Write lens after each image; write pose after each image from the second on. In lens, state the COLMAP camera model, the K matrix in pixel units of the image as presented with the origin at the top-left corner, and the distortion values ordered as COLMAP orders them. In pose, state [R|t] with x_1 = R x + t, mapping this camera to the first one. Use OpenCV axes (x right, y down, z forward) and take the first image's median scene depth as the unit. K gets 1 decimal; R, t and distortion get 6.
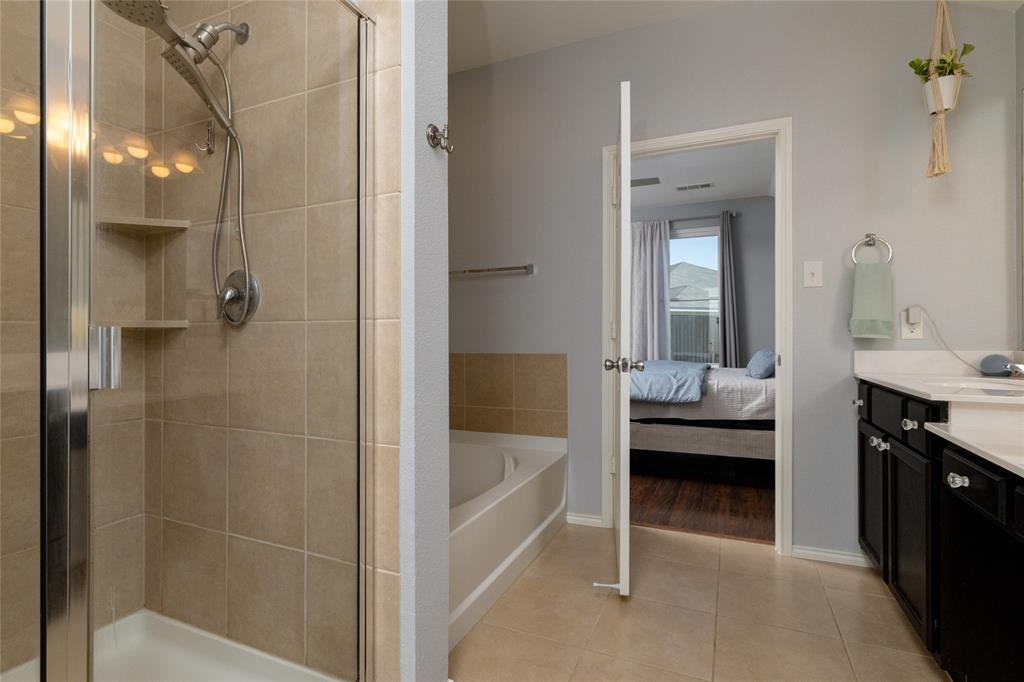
lens RADIAL K [[497.6, 0, 515.3], [0, 497.6, 339.5], [0, 0, 1]] dist [-0.003609, -0.000832]
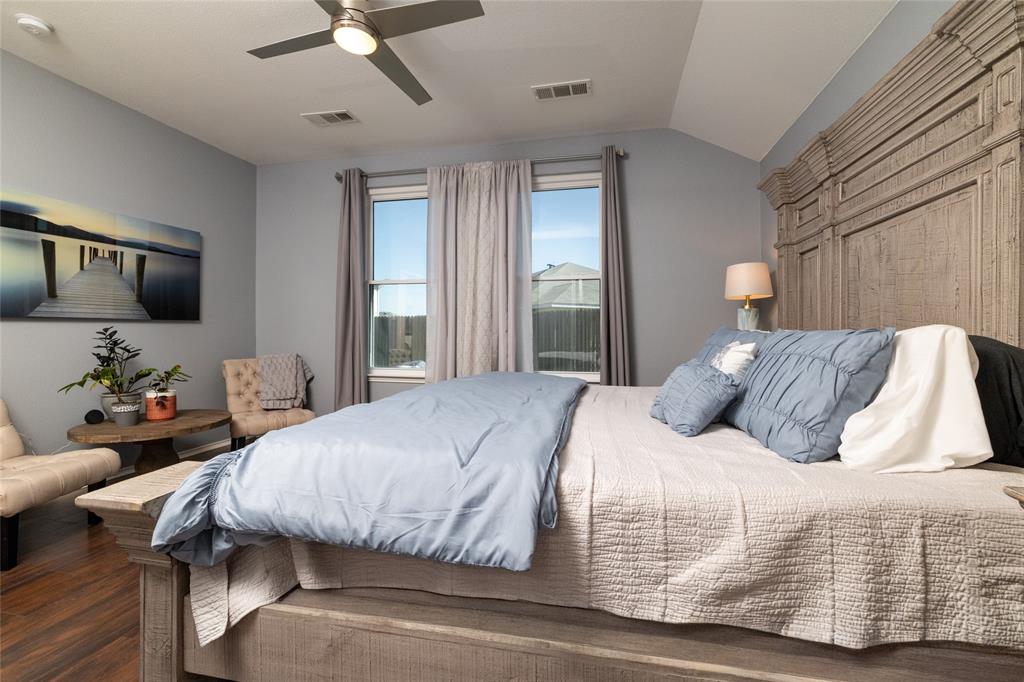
lens RADIAL K [[442.8, 0, 512.6], [0, 442.8, 336.4], [0, 0, 1]] dist [-0.006425, 0.002885]
pose [[0.981408, 0.005447, 0.191854, 0.203520], [-0.005696, 0.999983, 0.000748, -0.004135], [-0.191846, -0.001827, 0.981423, 0.493020]]
